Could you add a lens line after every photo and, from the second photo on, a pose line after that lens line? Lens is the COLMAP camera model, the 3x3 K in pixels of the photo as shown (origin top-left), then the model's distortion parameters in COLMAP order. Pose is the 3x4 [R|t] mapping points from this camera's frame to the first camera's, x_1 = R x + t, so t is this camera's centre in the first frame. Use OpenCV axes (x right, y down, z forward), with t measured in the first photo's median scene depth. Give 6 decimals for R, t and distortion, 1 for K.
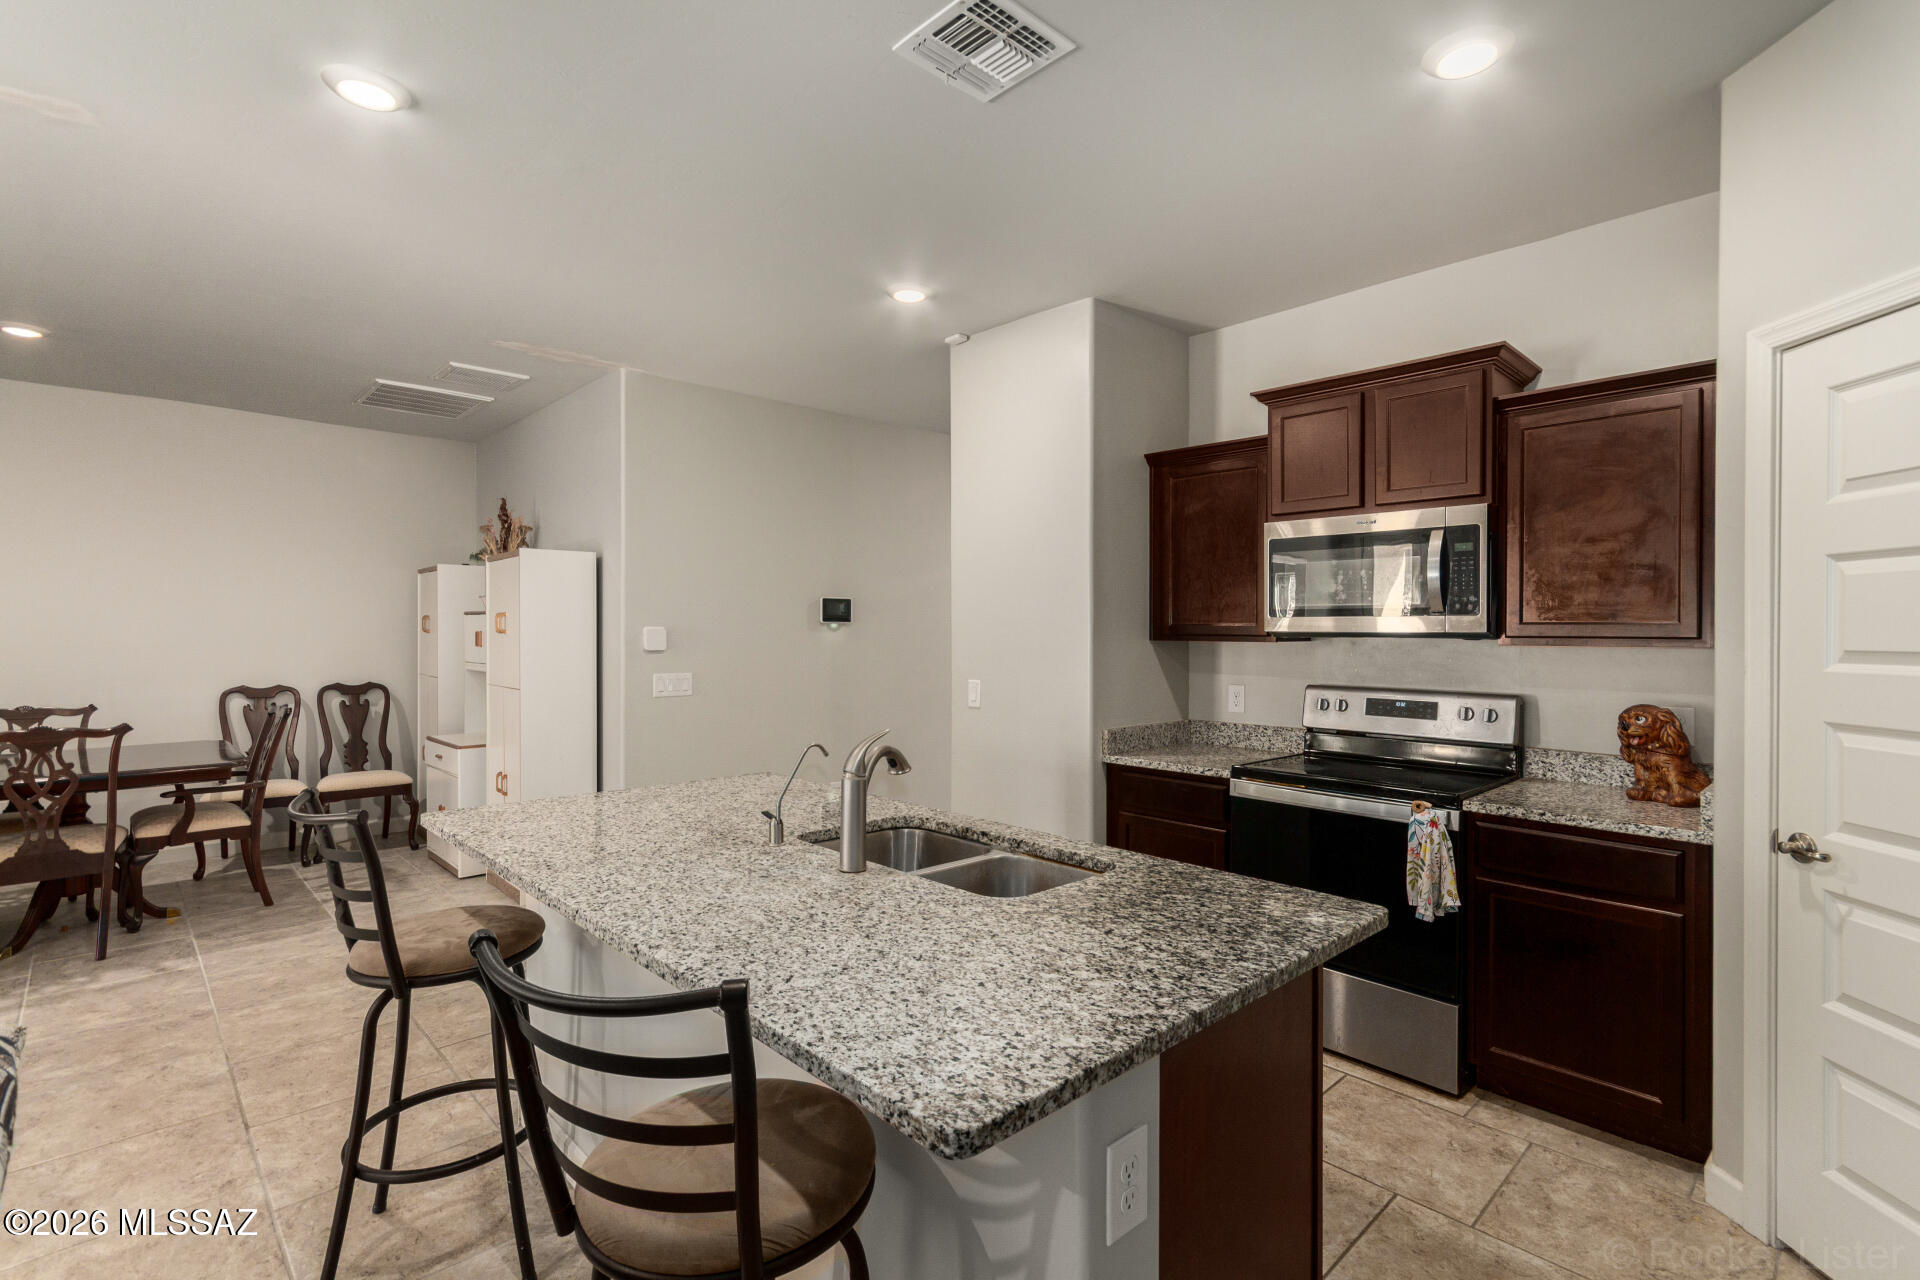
lens RADIAL K [[905.0, 0, 975.2], [0, 905.0, 631.7], [0, 0, 1]] dist [0.008146, 0.000030]
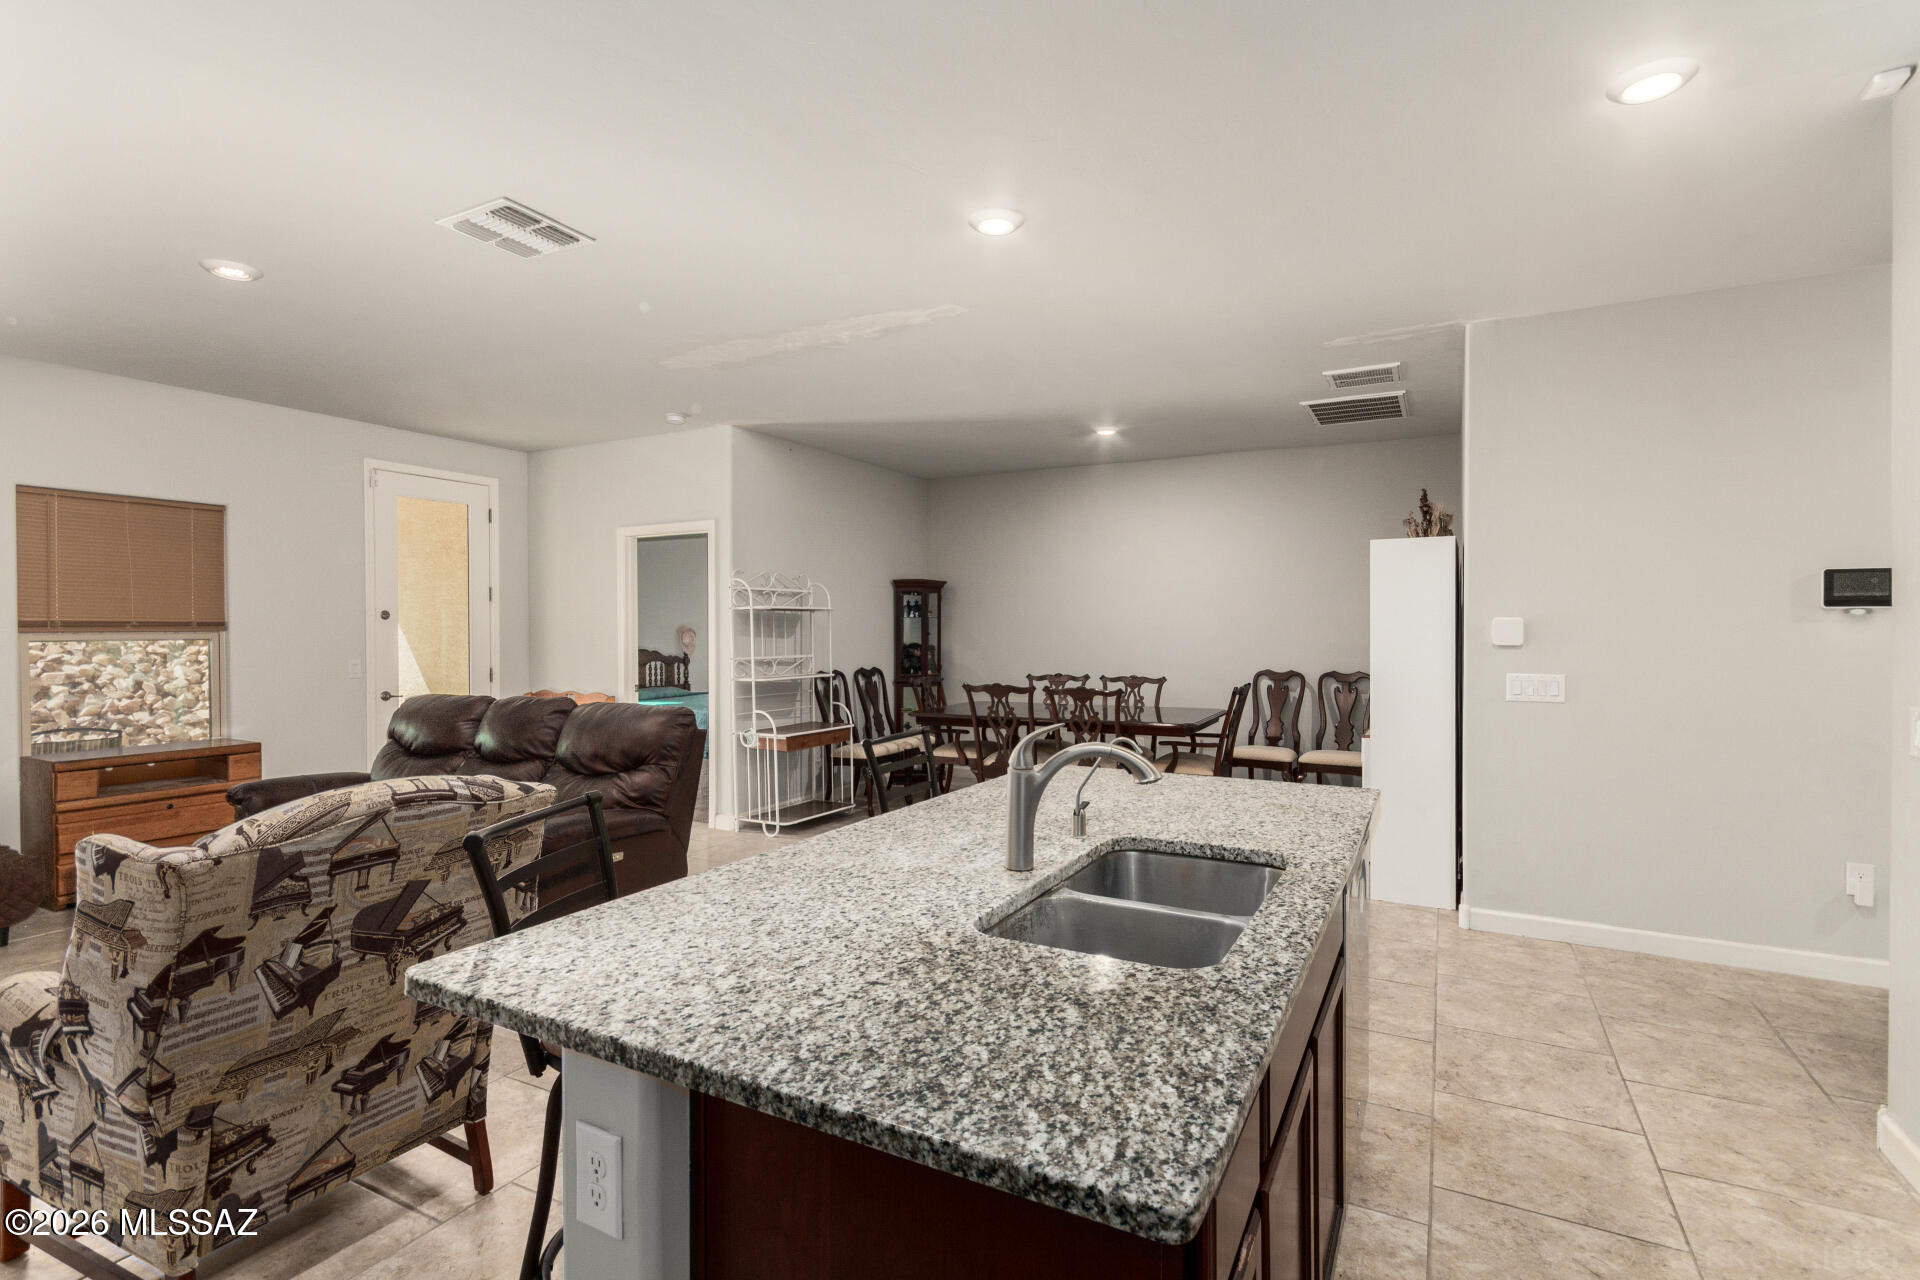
lens RADIAL K [[905.0, 0, 975.2], [0, 905.0, 631.7], [0, 0, 1]] dist [0.008146, 0.000030]
pose [[0.306064, 0.000095, -0.952011, 0.479079], [-0.000074, 1.000000, 0.000076, 0.012586], [0.952011, 0.000047, 0.306064, 0.434150]]
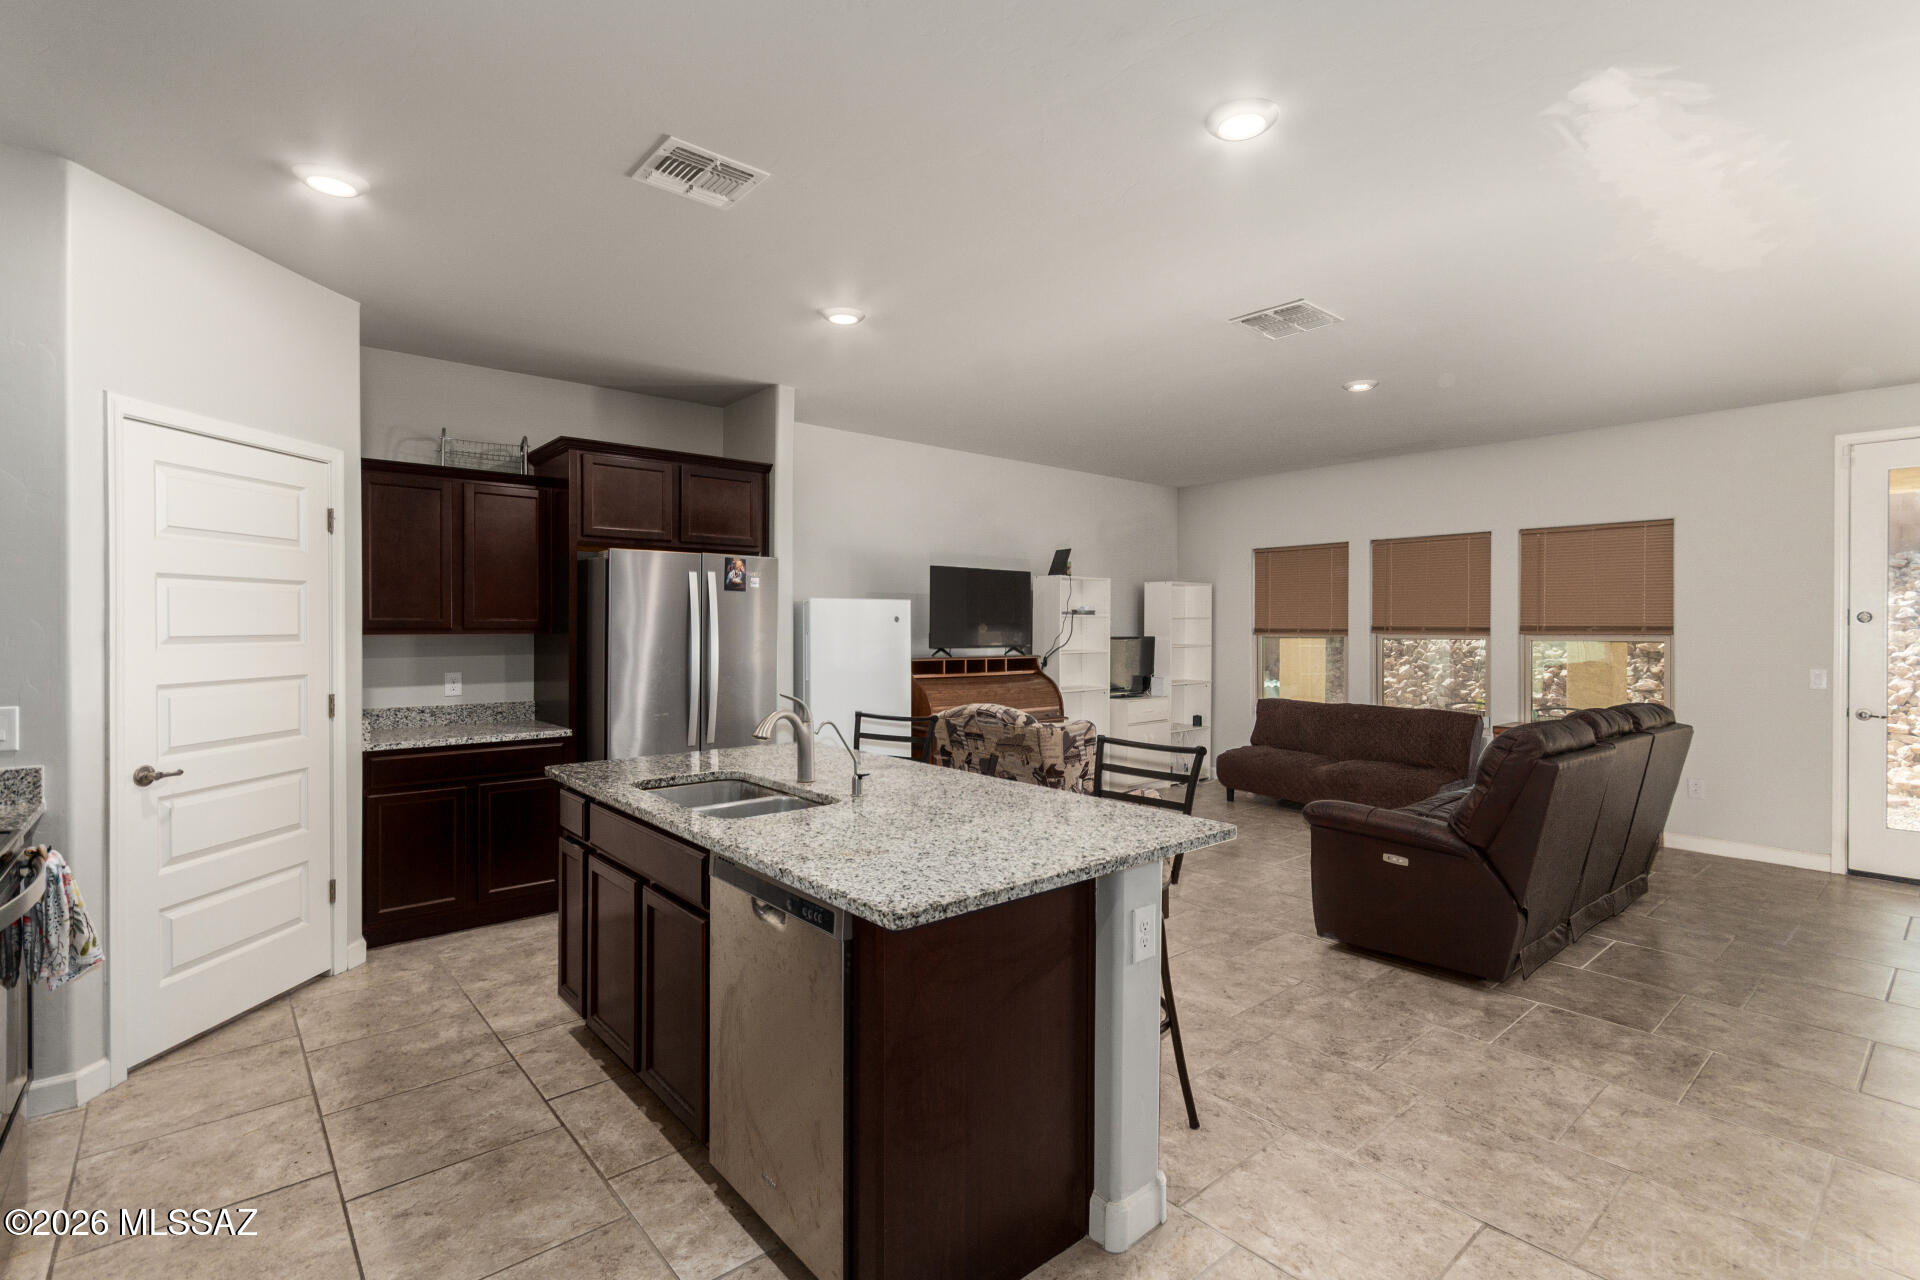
lens RADIAL K [[905.0, 0, 975.2], [0, 905.0, 631.7], [0, 0, 1]] dist [0.008146, 0.000030]
pose [[-0.998259, -0.006453, 0.058625, -0.325153], [-0.005821, 0.999923, 0.010949, -0.007351], [-0.058691, 0.010588, -0.998220, 1.625589]]
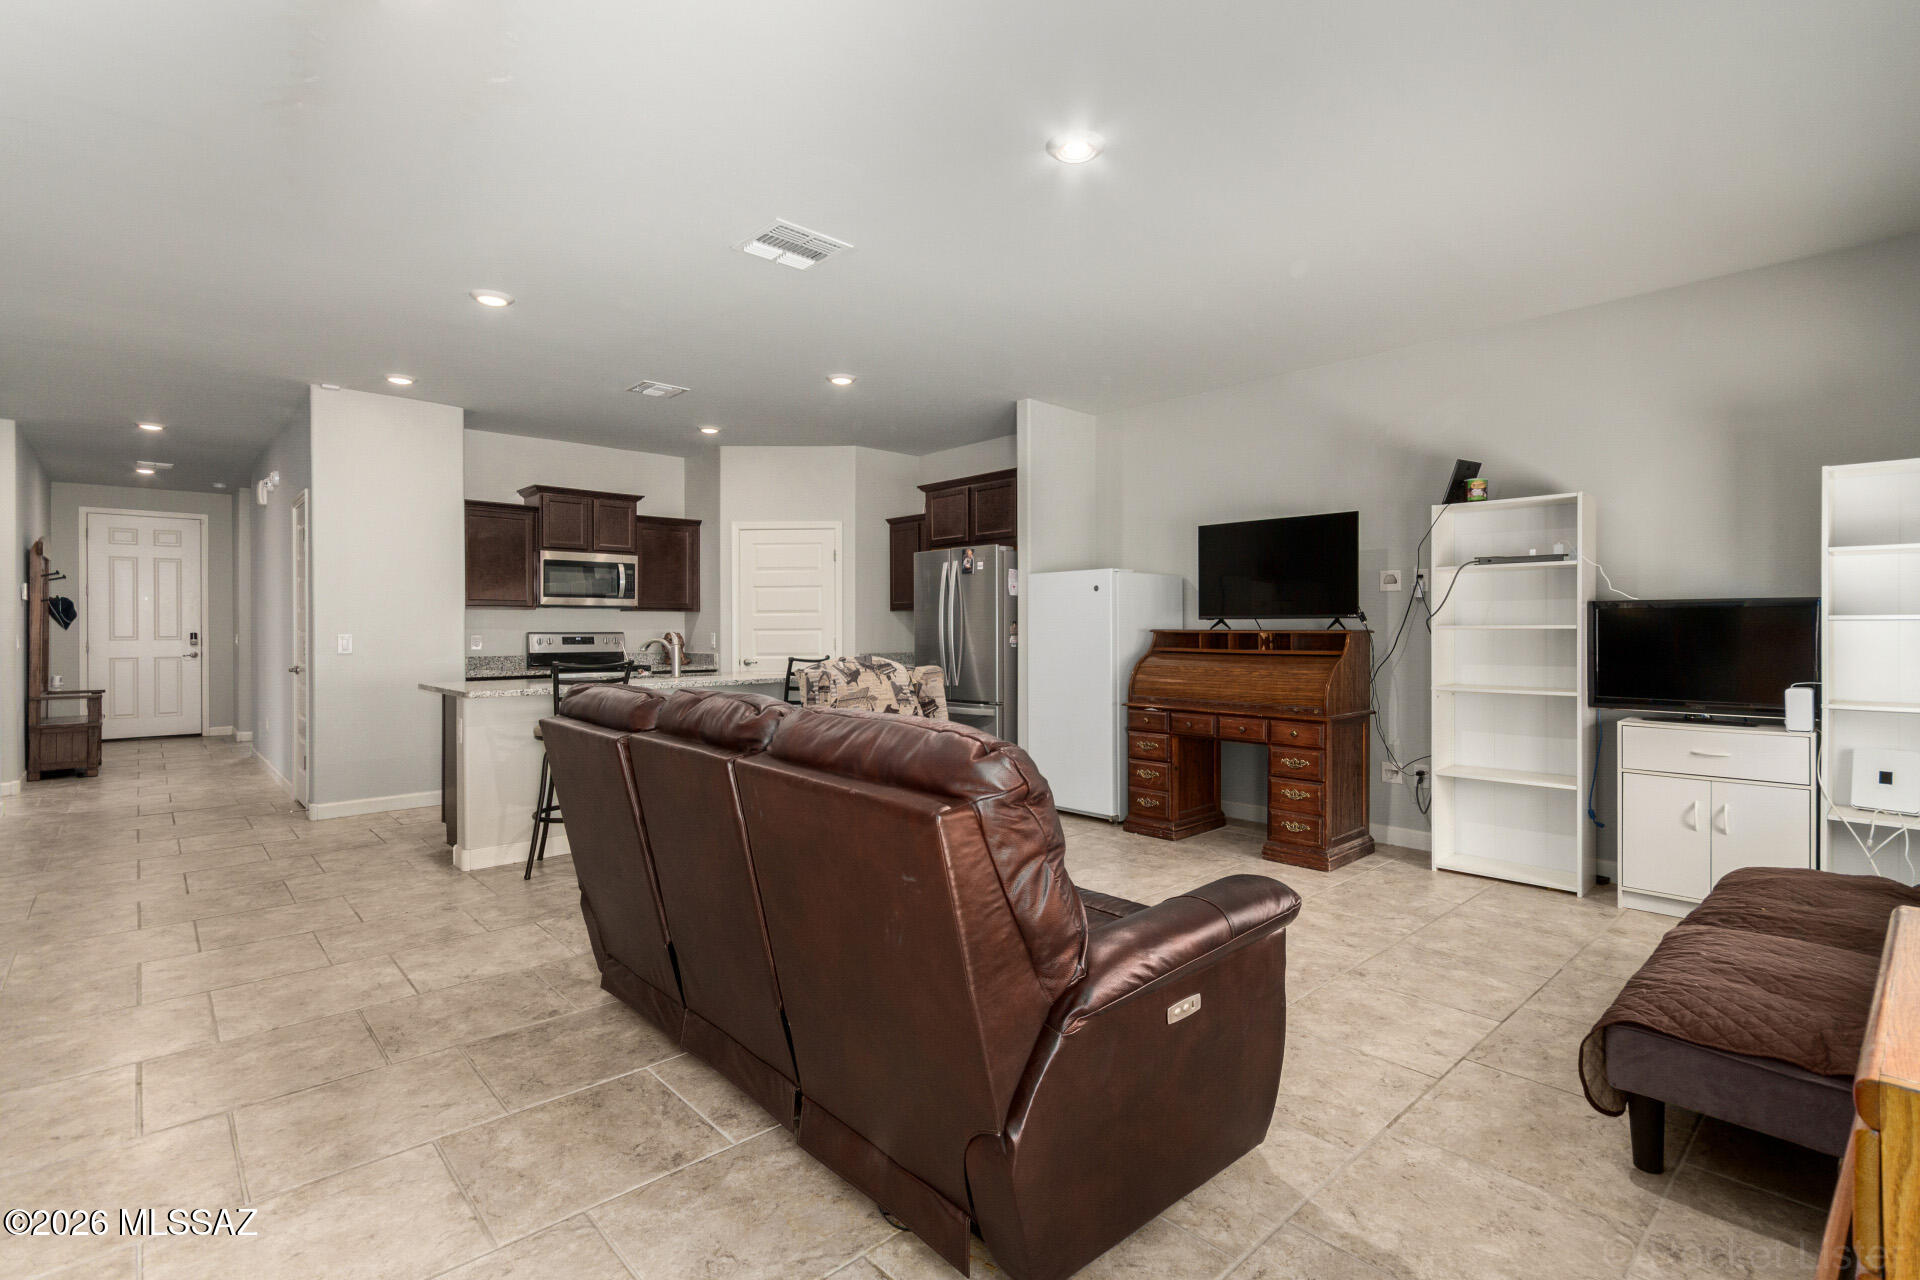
lens RADIAL K [[889.7, 0, 956.8], [0, 889.7, 631.1], [0, 0, 1]] dist [0.009441, 0.000259]
pose [[0.043188, -0.005842, 0.999050, -1.917413], [0.006935, 0.999961, 0.005548, 0.064658], [-0.999043, 0.006689, 0.043227, -0.020043]]
